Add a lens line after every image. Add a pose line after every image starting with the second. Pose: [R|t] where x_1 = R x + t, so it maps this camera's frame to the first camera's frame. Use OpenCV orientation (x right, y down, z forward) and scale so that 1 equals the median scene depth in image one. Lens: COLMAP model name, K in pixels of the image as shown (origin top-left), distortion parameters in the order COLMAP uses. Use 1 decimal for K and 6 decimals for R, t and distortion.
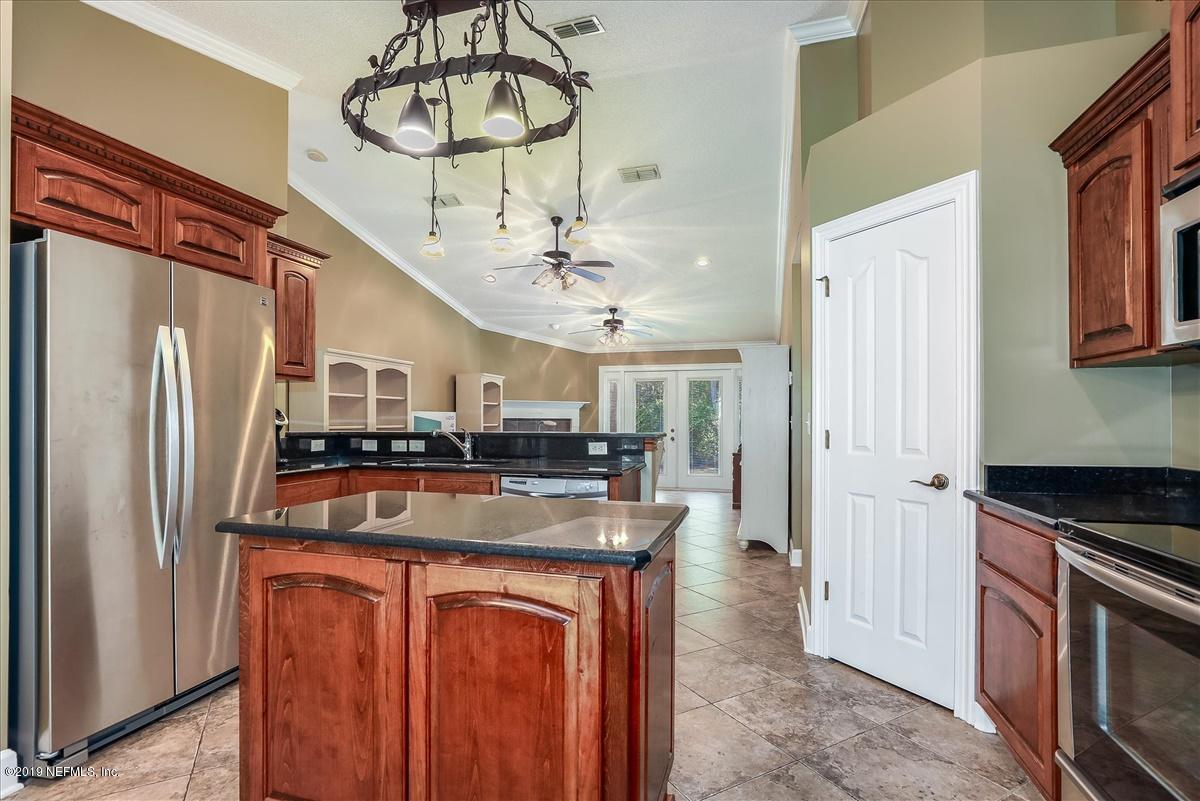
lens RADIAL K [[567.2, 0, 589.1], [0, 567.2, 419.5], [0, 0, 1]] dist [-0.015249, 0.003578]
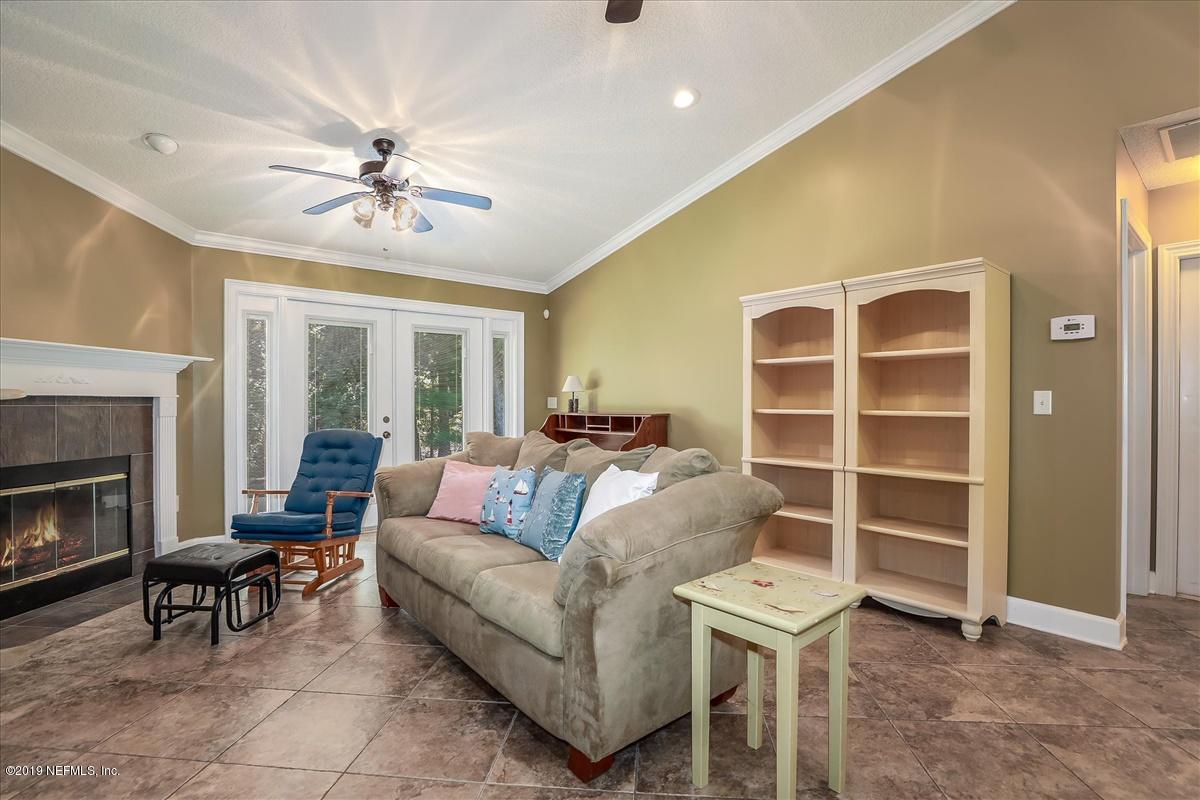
lens RADIAL K [[567.2, 0, 588.2], [0, 567.2, 402.5], [0, 0, 1]] dist [-0.015249, 0.003578]
pose [[0.565130, -0.002520, 0.824998, -0.194249], [-0.002647, 0.999985, 0.004867, -0.000105], [-0.824998, -0.004935, 0.565114, 0.540192]]
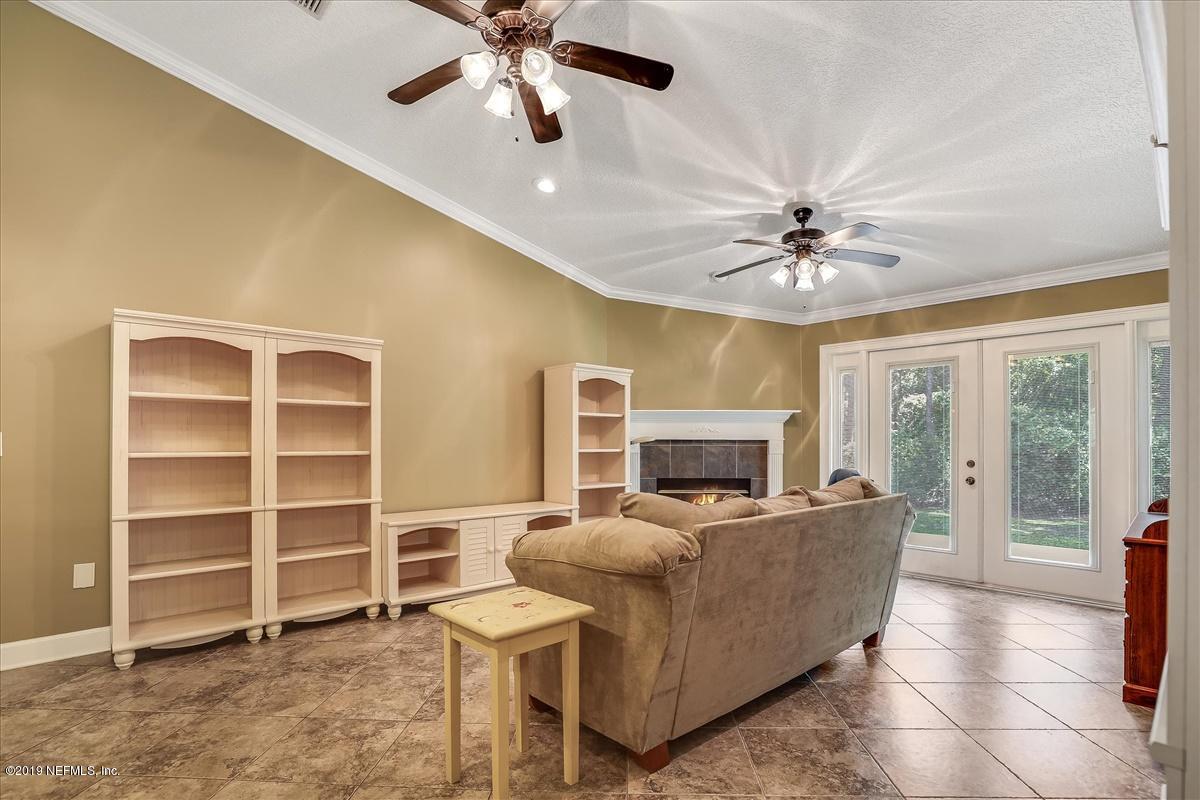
lens RADIAL K [[567.2, 0, 615.7], [0, 567.2, 438.9], [0, 0, 1]] dist [-0.015249, 0.003578]
pose [[0.876041, -0.002510, -0.482230, 0.114973], [0.001152, 0.999994, -0.003112, -0.000753], [0.482235, 0.002171, 0.876039, 0.433192]]
